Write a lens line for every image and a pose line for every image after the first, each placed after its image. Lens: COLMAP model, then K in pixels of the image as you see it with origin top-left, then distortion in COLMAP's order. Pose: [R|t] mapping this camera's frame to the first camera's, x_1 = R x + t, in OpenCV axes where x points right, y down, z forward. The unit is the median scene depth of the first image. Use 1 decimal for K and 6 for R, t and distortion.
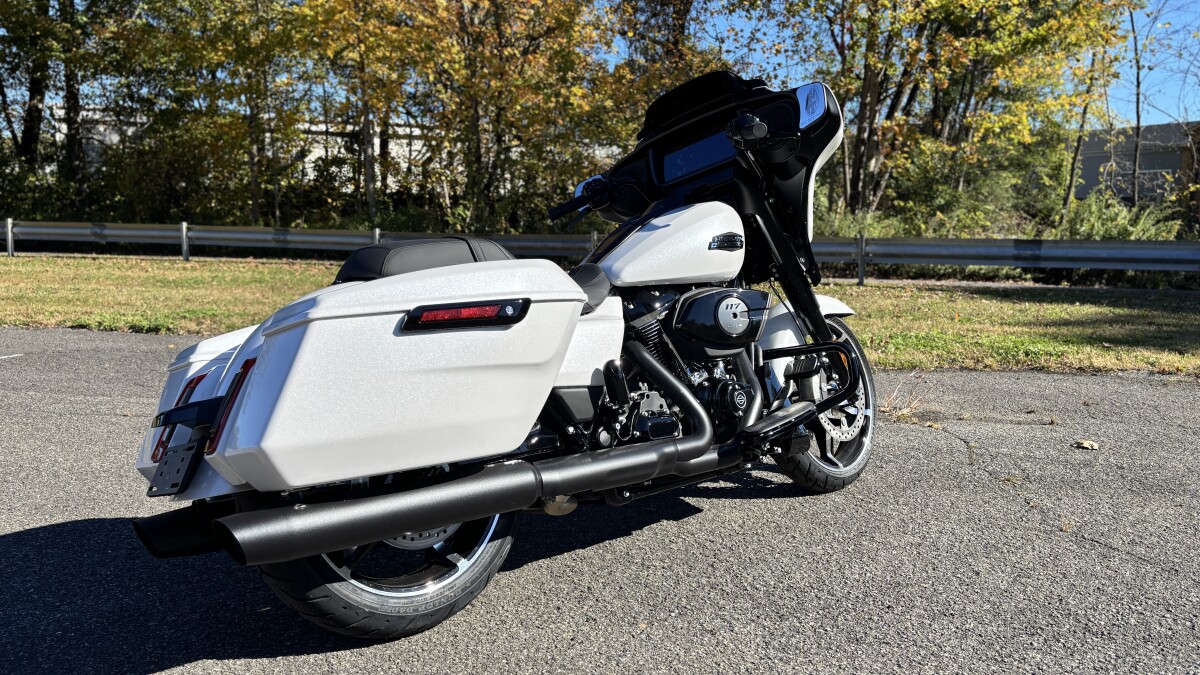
lens RADIAL K [[909.6, 0, 596.0], [0, 909.6, 346.7], [0, 0, 1]] dist [0.036468, -0.000513]
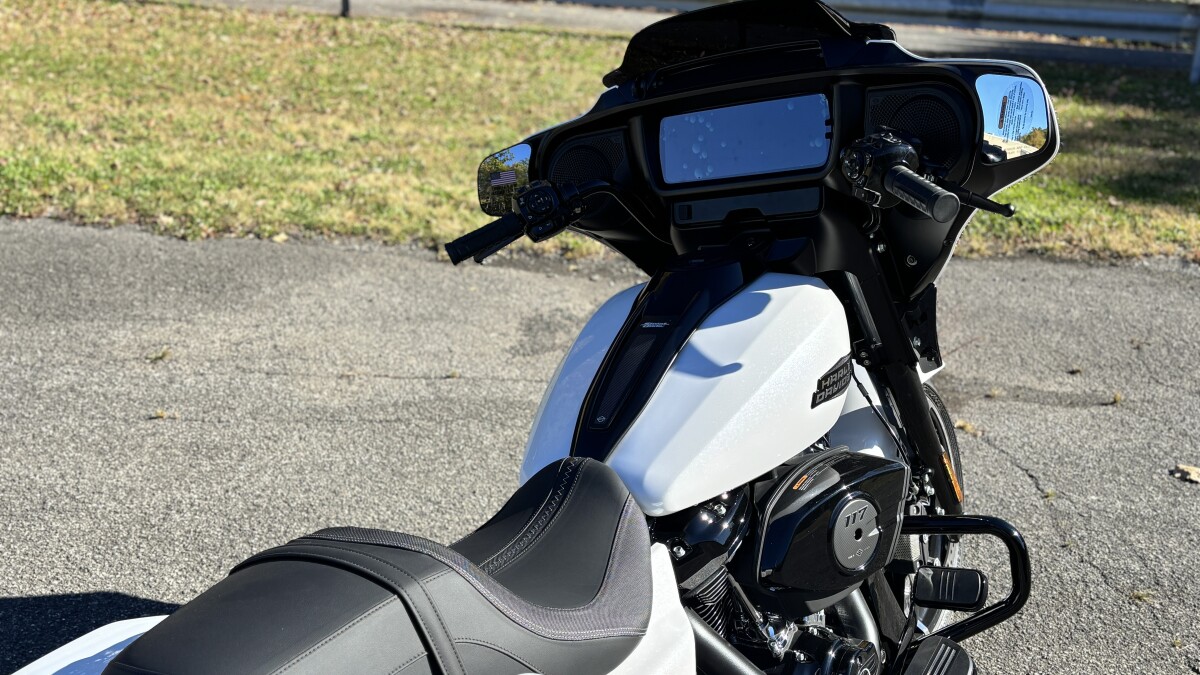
lens RADIAL K [[1214.7, 0, 599.0], [0, 1214.7, 334.5], [0, 0, 1]] dist [0.049551, 0.000000]
pose [[0.975059, -0.046429, 0.217035, -0.132407], [-0.004106, 0.973934, 0.226794, -0.284275], [-0.221908, -0.222029, 0.949453, 0.358935]]
